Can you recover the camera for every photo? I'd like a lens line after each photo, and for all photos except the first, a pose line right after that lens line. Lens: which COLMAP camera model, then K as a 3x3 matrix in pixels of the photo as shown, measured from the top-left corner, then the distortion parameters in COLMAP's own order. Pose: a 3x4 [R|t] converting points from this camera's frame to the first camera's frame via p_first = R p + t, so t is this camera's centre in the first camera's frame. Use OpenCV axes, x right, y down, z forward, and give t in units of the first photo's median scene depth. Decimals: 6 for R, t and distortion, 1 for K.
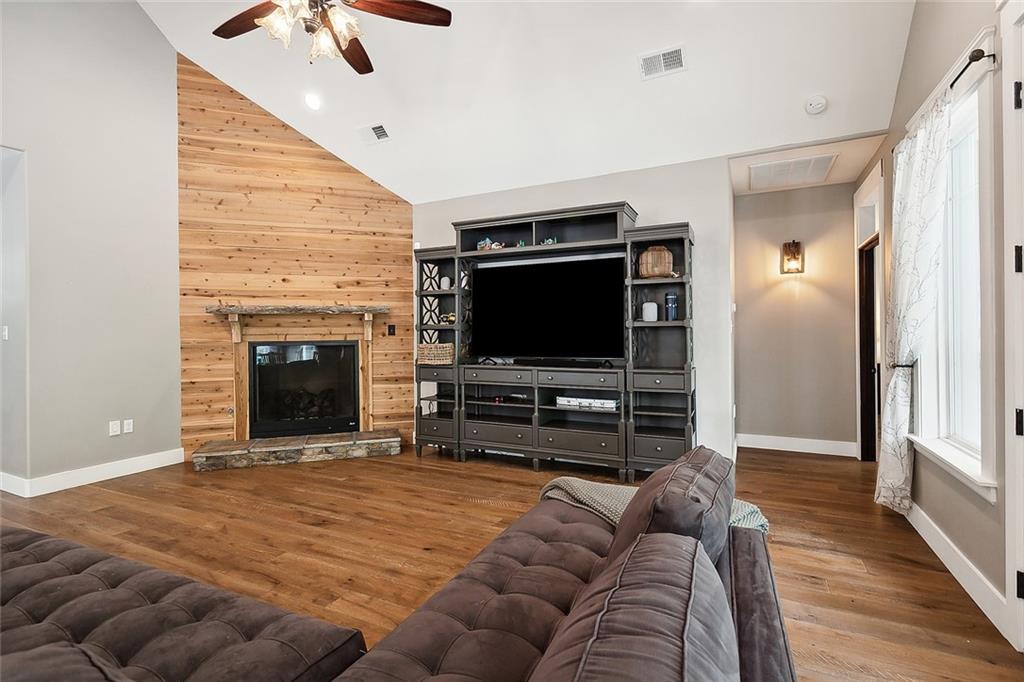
lens RADIAL K [[487.9, 0, 506.5], [0, 487.9, 336.4], [0, 0, 1]] dist [0.003756, 0.001003]
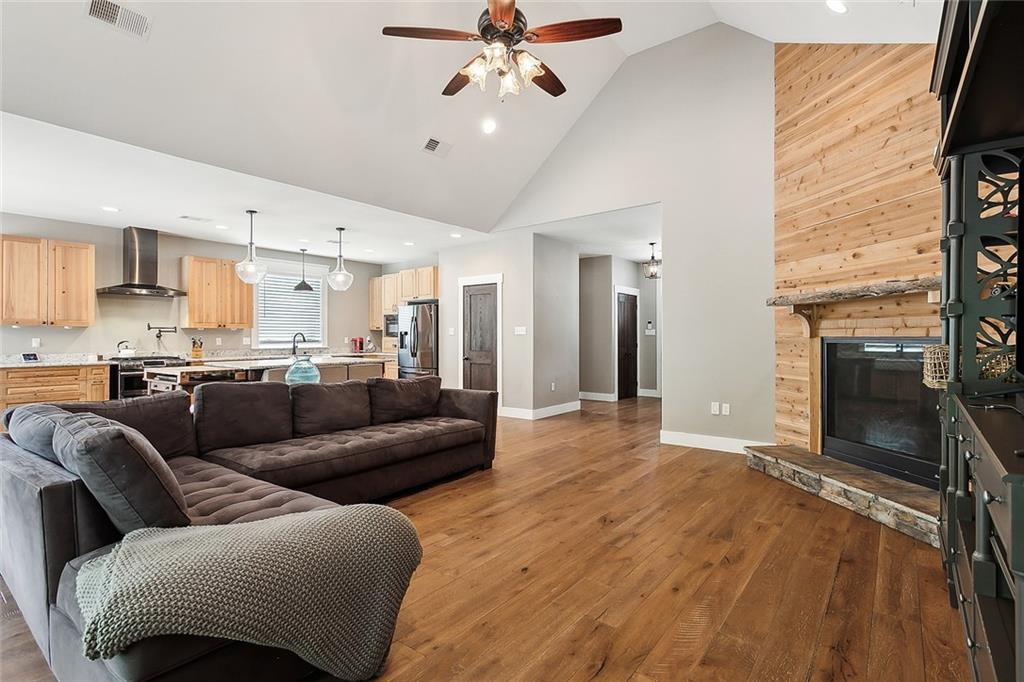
lens RADIAL K [[498.3, 0, 511.2], [0, 498.3, 336.8], [0, 0, 1]] dist [0.002607, 0.000897]
pose [[-0.198836, 0.011193, -0.979969, 0.416513], [-0.000626, 0.999933, 0.011548, 0.000865], [0.980033, 0.002910, -0.198815, 0.661733]]
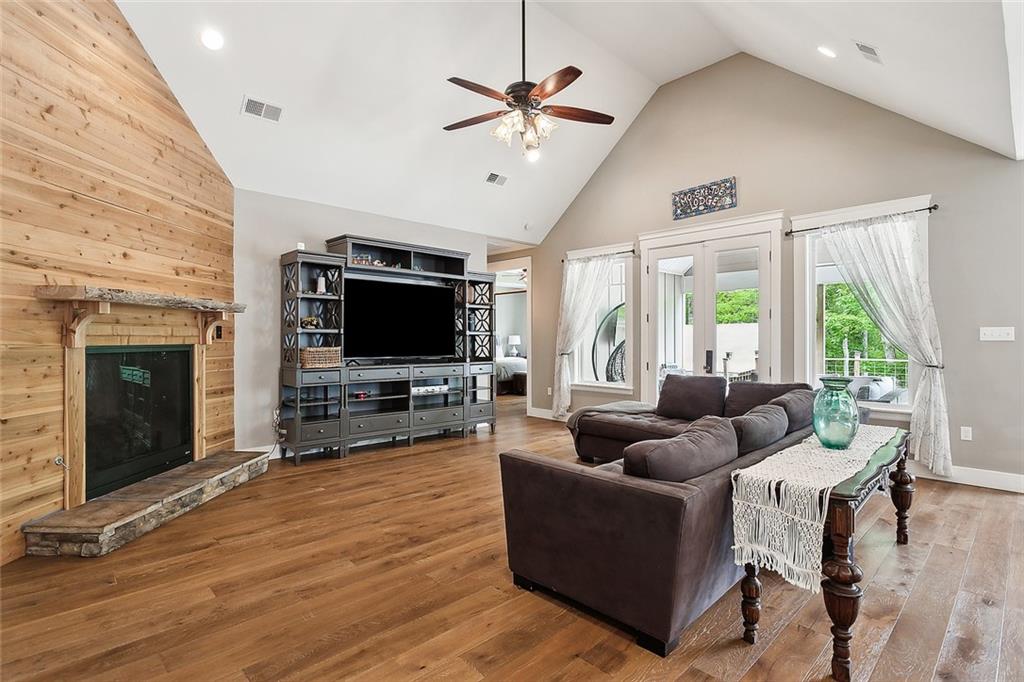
lens RADIAL K [[494.7, 0, 512.0], [0, 494.7, 341.0], [0, 0, 1]] dist [0.000215, -0.000102]
pose [[0.340469, 0.006345, 0.940234, -0.953115], [-0.000457, 0.999978, -0.006583, 0.008129], [-0.940256, 0.001812, 0.340465, 0.273370]]
